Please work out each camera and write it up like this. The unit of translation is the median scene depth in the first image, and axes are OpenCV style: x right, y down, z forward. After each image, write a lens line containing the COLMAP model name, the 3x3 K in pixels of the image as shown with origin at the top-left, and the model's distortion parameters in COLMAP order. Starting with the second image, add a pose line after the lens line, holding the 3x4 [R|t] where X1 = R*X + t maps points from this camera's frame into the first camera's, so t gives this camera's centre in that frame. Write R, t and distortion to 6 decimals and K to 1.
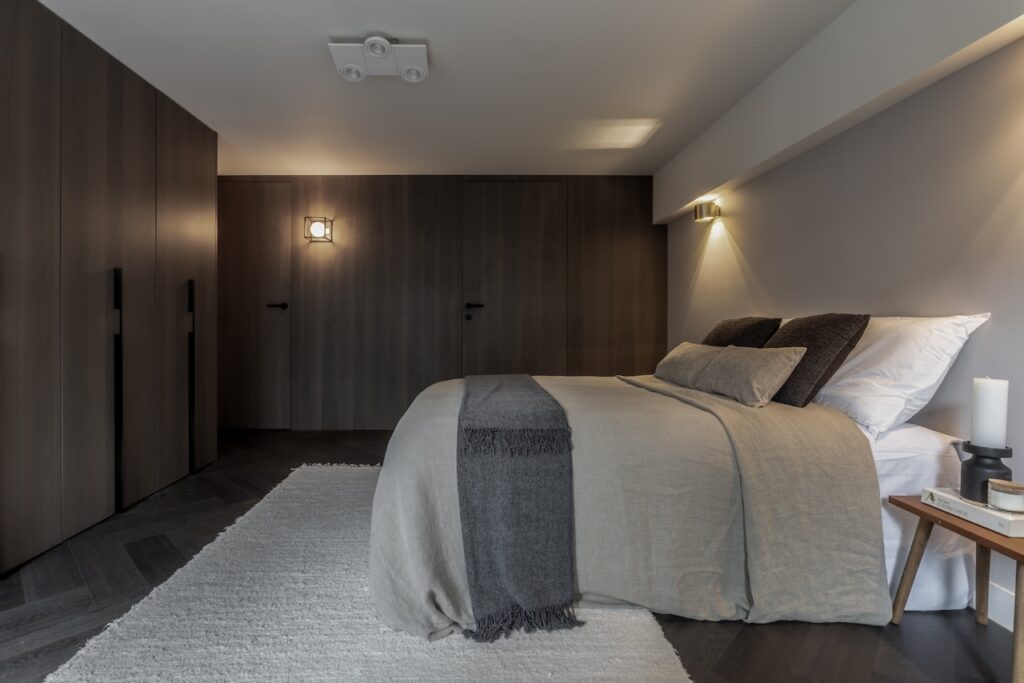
lens RADIAL K [[489.6, 0, 510.2], [0, 489.6, 323.8], [0, 0, 1]] dist [-0.000492, -0.000156]
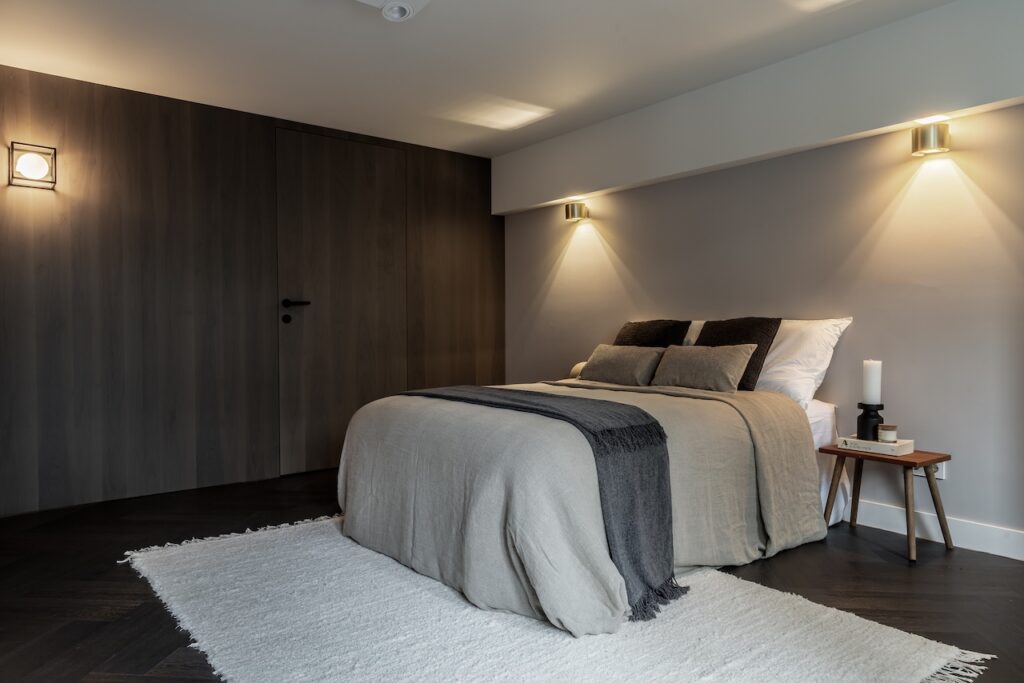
lens RADIAL K [[685.2, 0, 512.0], [0, 685.2, 341.5], [0, 0, 1]] dist [0.031103, 0.000291]
pose [[0.783304, -0.017071, 0.621404, -1.070024], [0.005981, 0.999784, 0.019926, 0.002946], [-0.621610, -0.011891, 0.783237, 0.004137]]
